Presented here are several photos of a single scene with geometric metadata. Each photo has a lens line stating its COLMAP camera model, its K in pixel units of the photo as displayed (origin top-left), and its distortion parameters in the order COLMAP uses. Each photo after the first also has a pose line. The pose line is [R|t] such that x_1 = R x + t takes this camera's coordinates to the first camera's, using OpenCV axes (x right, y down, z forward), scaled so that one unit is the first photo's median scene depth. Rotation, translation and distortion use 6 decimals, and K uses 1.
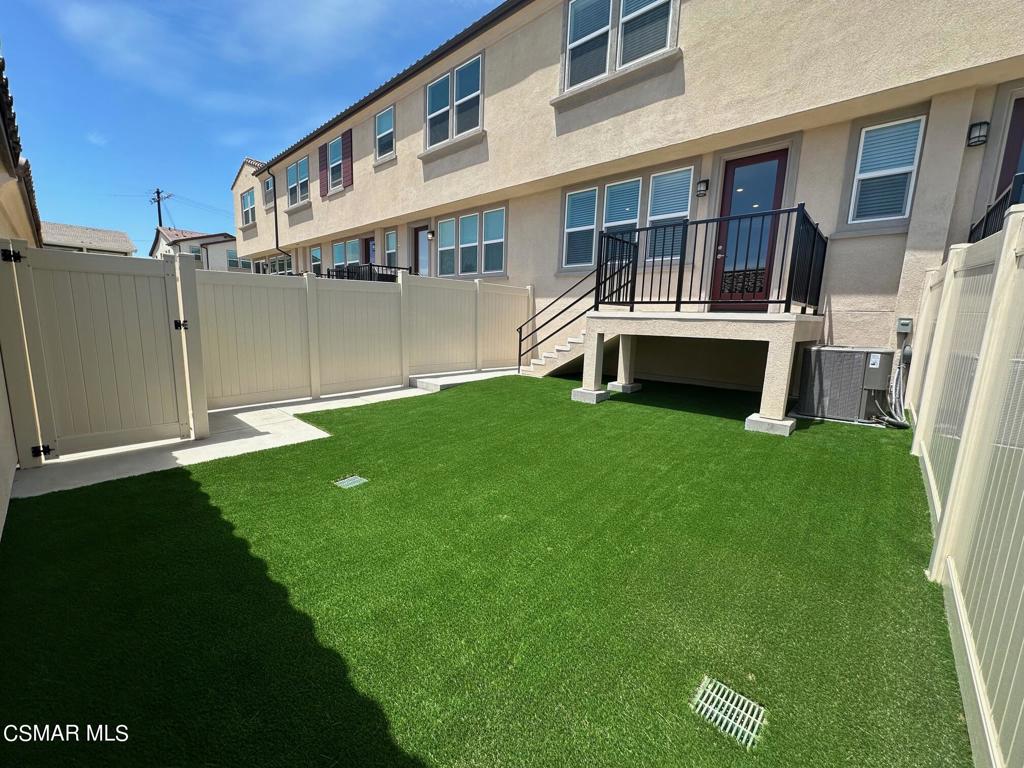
lens RADIAL K [[410.9, 0, 509.5], [0, 410.9, 382.4], [0, 0, 1]] dist [-0.002269, 0.001087]
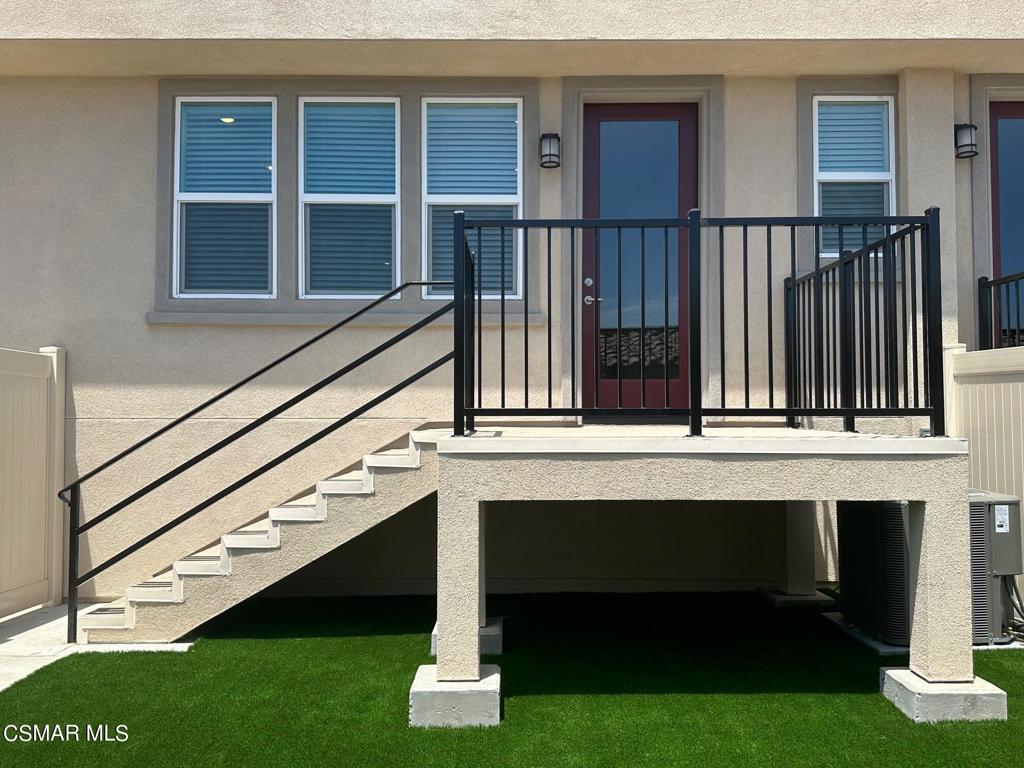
lens RADIAL K [[897.0, 0, 511.0], [0, 897.0, 387.9], [0, 0, 1]] dist [0.054749, -0.042320]
pose [[0.735093, -0.003332, 0.677958, -0.231144], [0.126010, 0.983235, -0.131798, -0.095848], [-0.666153, 0.182313, 0.723189, 0.373038]]
